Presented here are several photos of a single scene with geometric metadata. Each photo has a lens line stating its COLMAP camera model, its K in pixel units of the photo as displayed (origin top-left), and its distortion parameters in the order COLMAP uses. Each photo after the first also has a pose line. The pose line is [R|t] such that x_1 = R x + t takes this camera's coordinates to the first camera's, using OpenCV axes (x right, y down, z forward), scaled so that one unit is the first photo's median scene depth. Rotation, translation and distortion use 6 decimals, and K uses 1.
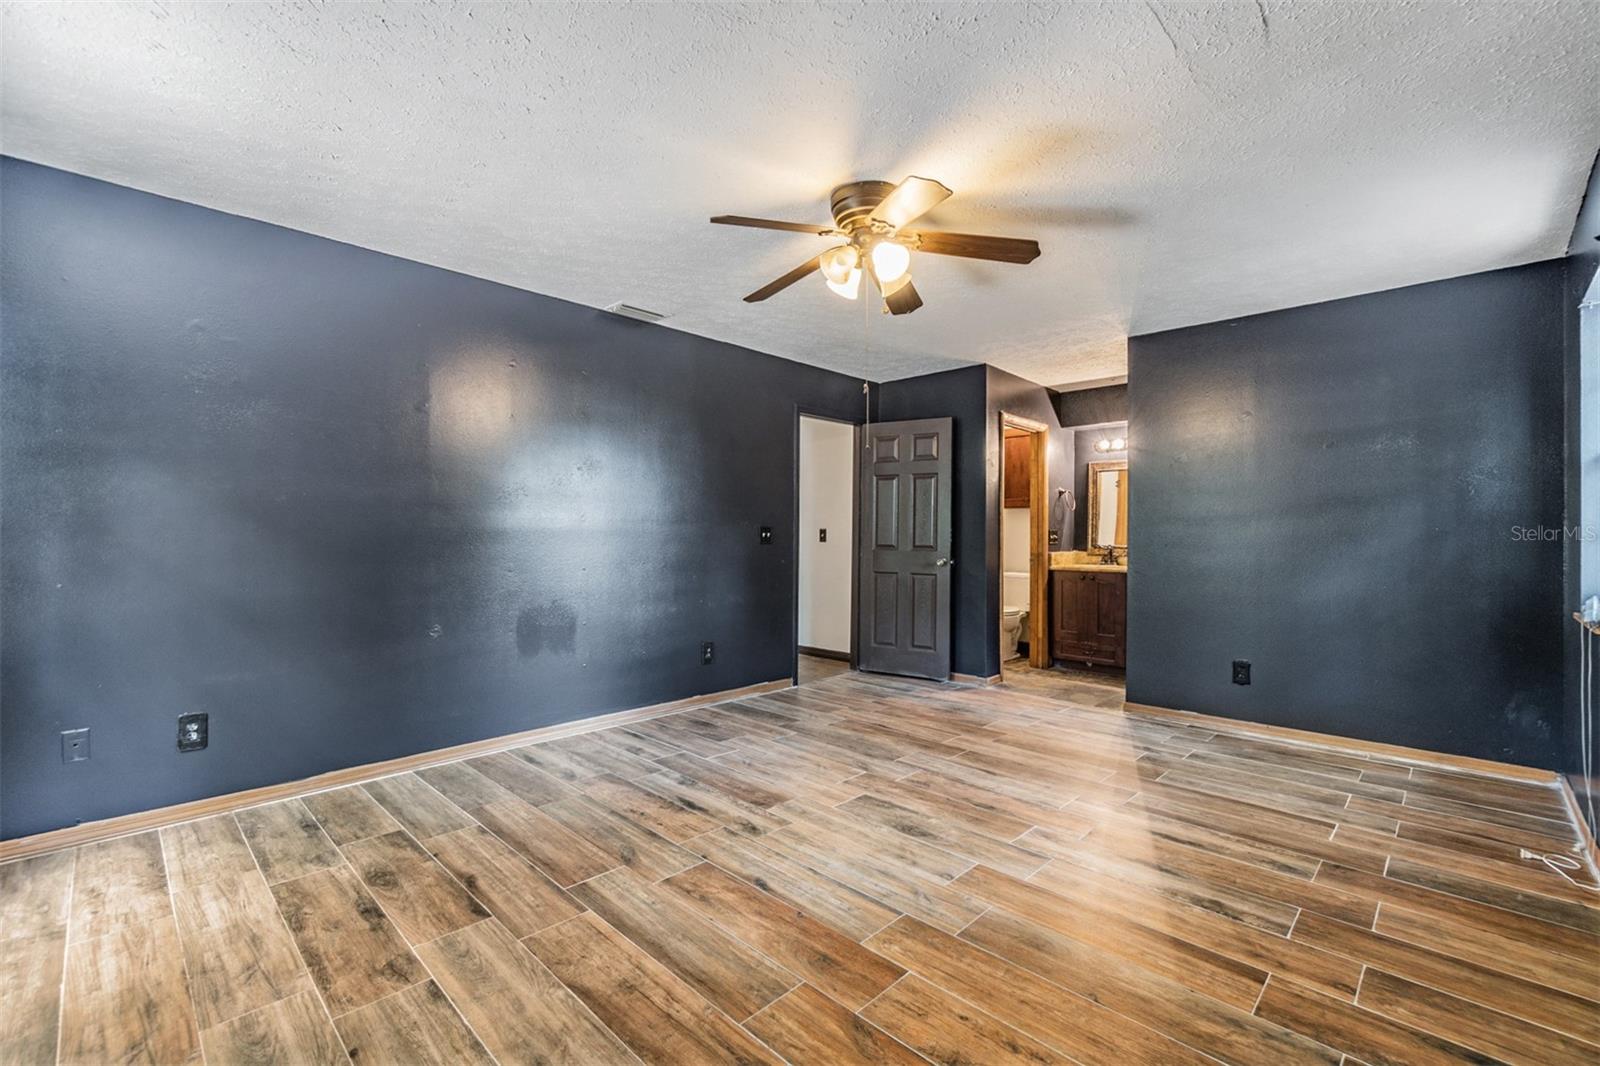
lens RADIAL K [[691.0, 0, 802.2], [0, 691.0, 532.6], [0, 0, 1]] dist [-0.004101, -0.000052]
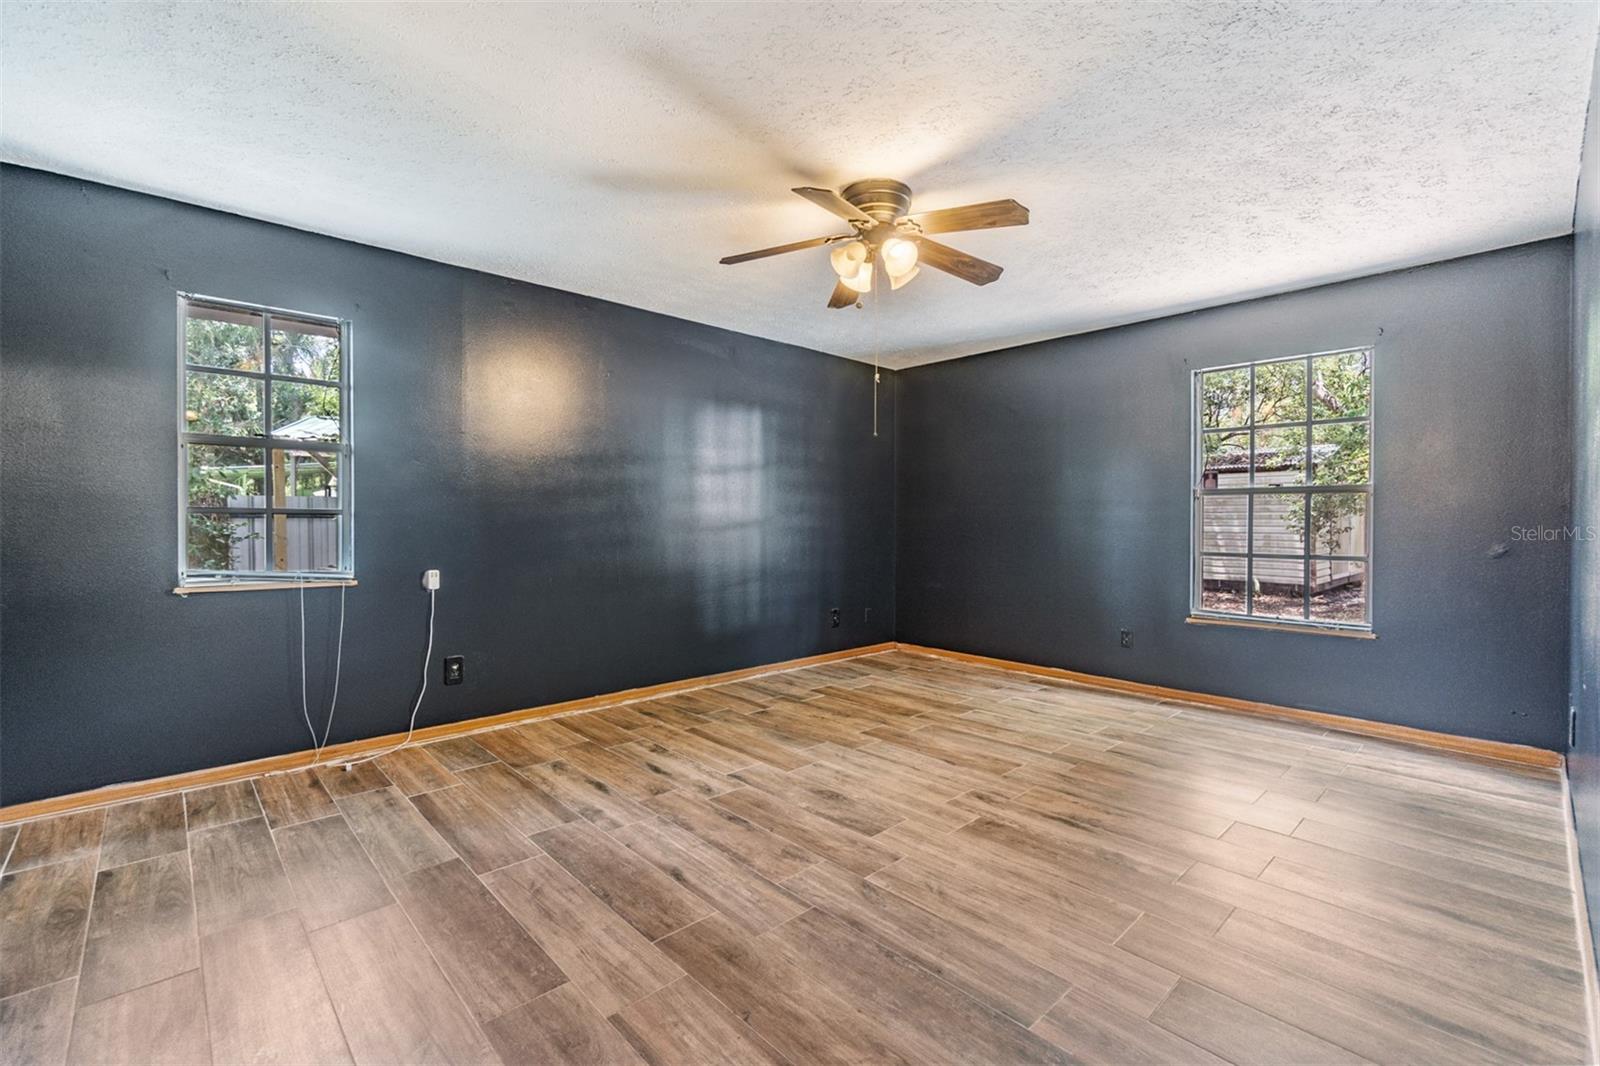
lens RADIAL K [[691.0, 0, 803.0], [0, 691.0, 529.6], [0, 0, 1]] dist [-0.004101, -0.000052]
pose [[-0.998862, -0.009756, 0.046695, 0.157705], [-0.009337, 0.999914, 0.009181, 0.013648], [-0.046781, 0.008734, -0.998867, 2.102876]]
